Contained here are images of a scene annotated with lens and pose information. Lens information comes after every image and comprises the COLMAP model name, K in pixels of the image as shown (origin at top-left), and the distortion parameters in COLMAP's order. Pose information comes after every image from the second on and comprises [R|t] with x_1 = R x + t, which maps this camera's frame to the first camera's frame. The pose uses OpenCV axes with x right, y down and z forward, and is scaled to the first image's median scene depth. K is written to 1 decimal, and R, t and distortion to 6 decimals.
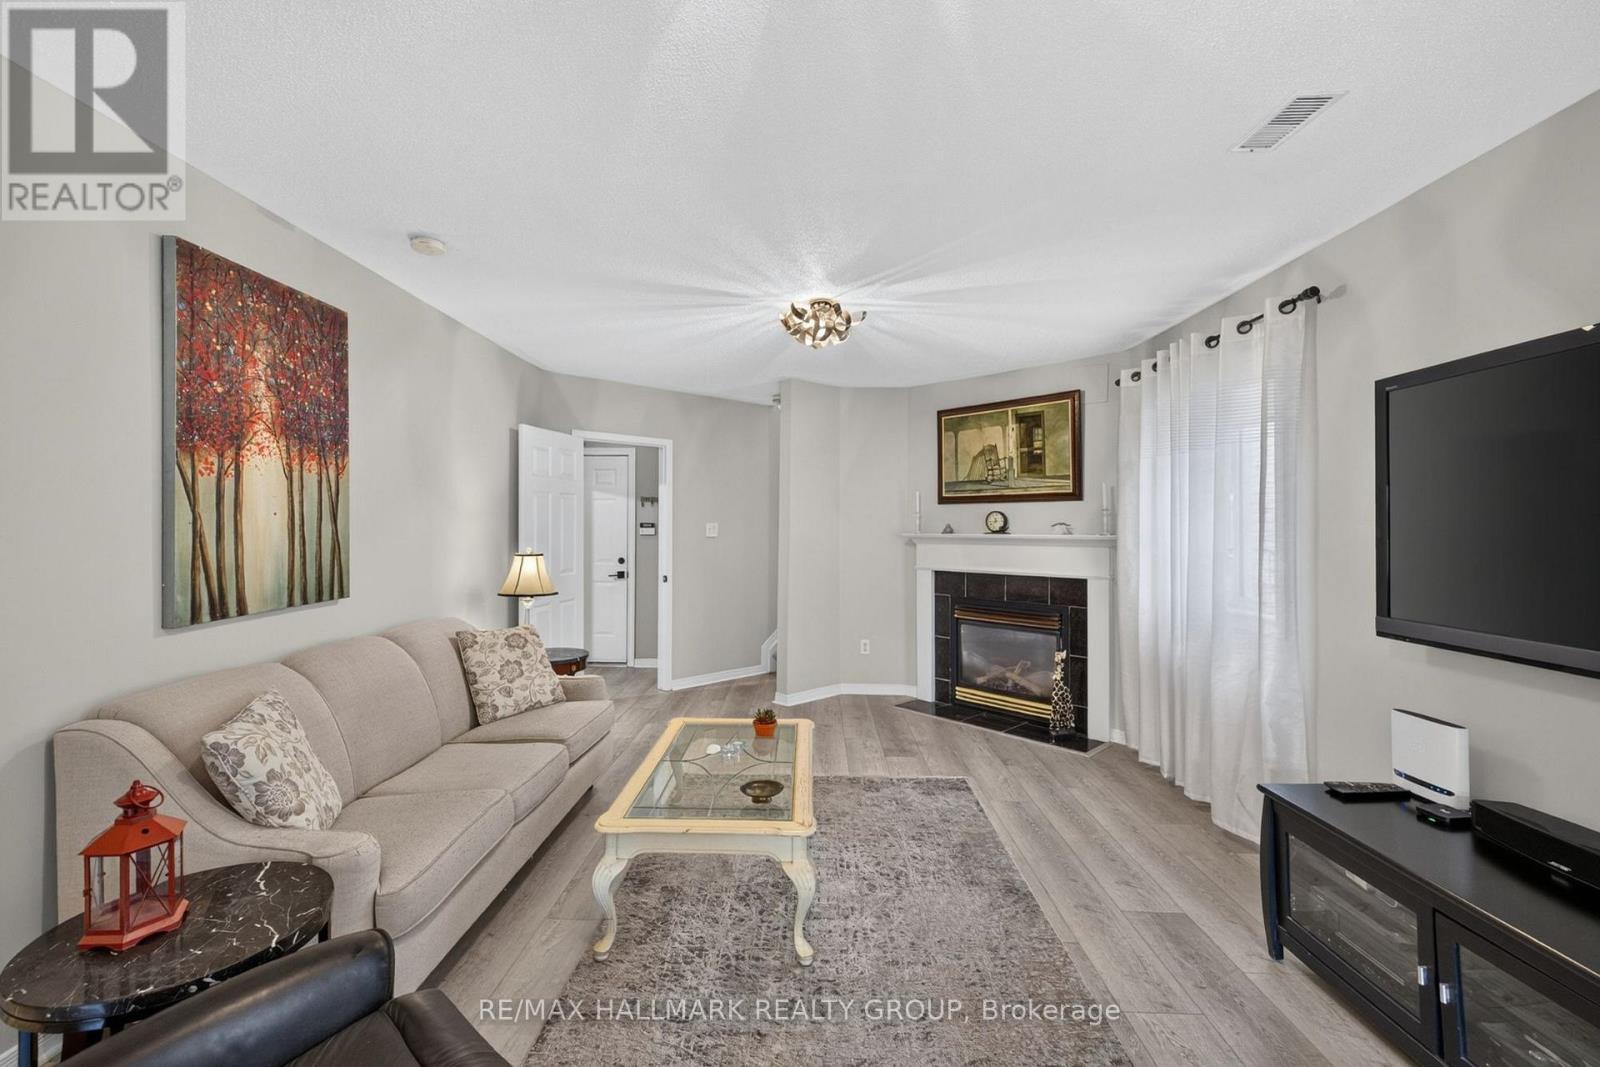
lens RADIAL K [[681.9, 0, 794.0], [0, 681.9, 527.1], [0, 0, 1]] dist [0.002141, 0.000218]
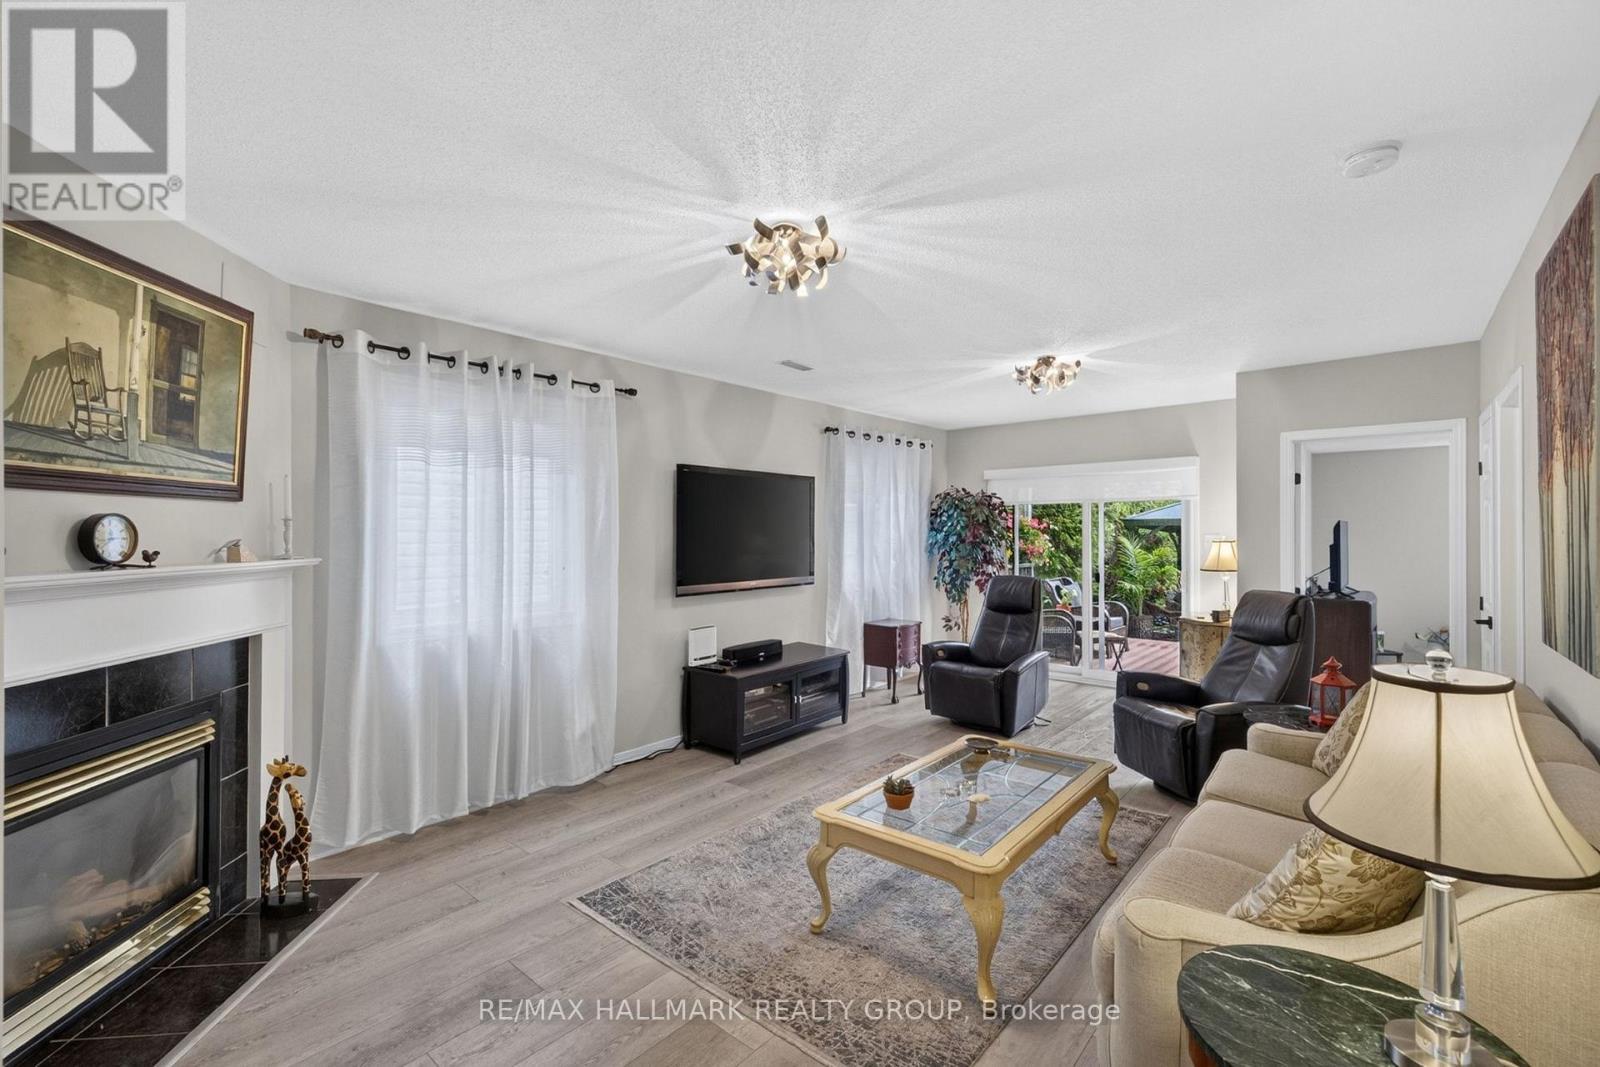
lens RADIAL K [[681.9, 0, 794.0], [0, 681.9, 527.1], [0, 0, 1]] dist [0.002141, 0.000218]
pose [[-0.772635, 0.004989, 0.634831, -0.294994], [0.003825, 0.999988, -0.003203, -0.012830], [-0.634839, -0.000047, -0.772645, 1.095369]]
